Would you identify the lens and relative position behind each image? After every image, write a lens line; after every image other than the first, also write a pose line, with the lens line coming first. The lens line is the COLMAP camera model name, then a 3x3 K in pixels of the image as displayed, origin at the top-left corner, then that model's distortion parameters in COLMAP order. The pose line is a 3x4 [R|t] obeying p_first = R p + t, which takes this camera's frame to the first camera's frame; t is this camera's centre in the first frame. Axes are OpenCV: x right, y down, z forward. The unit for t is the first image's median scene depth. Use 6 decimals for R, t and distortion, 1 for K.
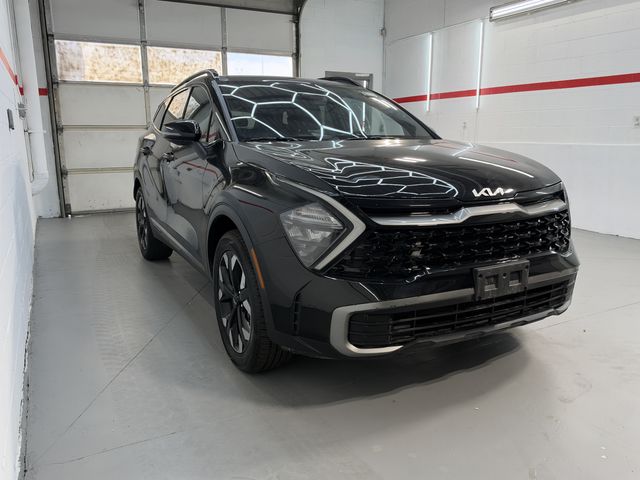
lens RADIAL K [[489.0, 0, 316.6], [0, 489.0, 241.7], [0, 0, 1]] dist [0.001661, -0.033376]
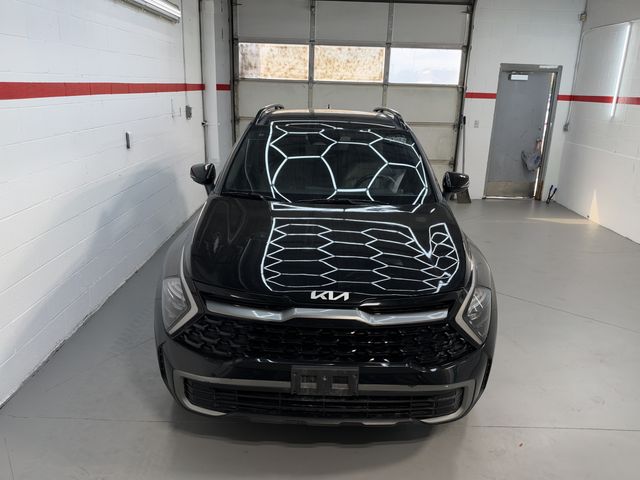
lens RADIAL K [[489.0, 0, 316.6], [0, 489.0, 241.7], [0, 0, 1]] dist [0.001661, -0.033376]
pose [[0.886101, 0.161516, -0.434440, 0.201219], [-0.129346, 0.986251, 0.102849, -0.084165], [0.445079, -0.034941, 0.894810, 0.016069]]
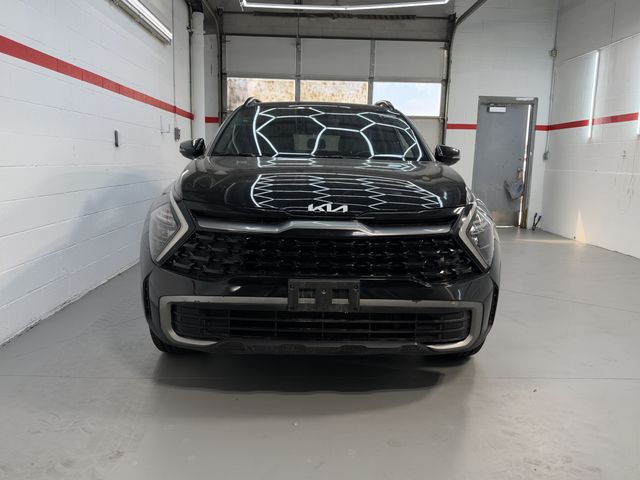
lens RADIAL K [[485.7, 0, 315.7], [0, 485.7, 237.4], [0, 0, 1]] dist [0.067945, -0.145949]
pose [[0.900122, 0.089677, -0.426307, 0.201118], [-0.117117, 0.992370, -0.038532, 0.000342], [0.419599, 0.084611, 0.903758, 0.025194]]
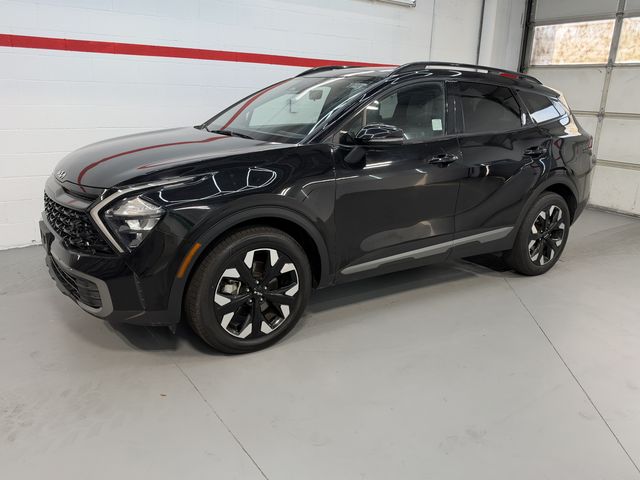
lens RADIAL K [[489.0, 0, 316.6], [0, 489.0, 241.7], [0, 0, 1]] dist [0.001661, -0.033376]
pose [[0.134843, 0.290748, -0.947250, 0.498218], [-0.230189, 0.939019, 0.255454, -0.131181], [0.963759, 0.183600, 0.193547, 0.403410]]
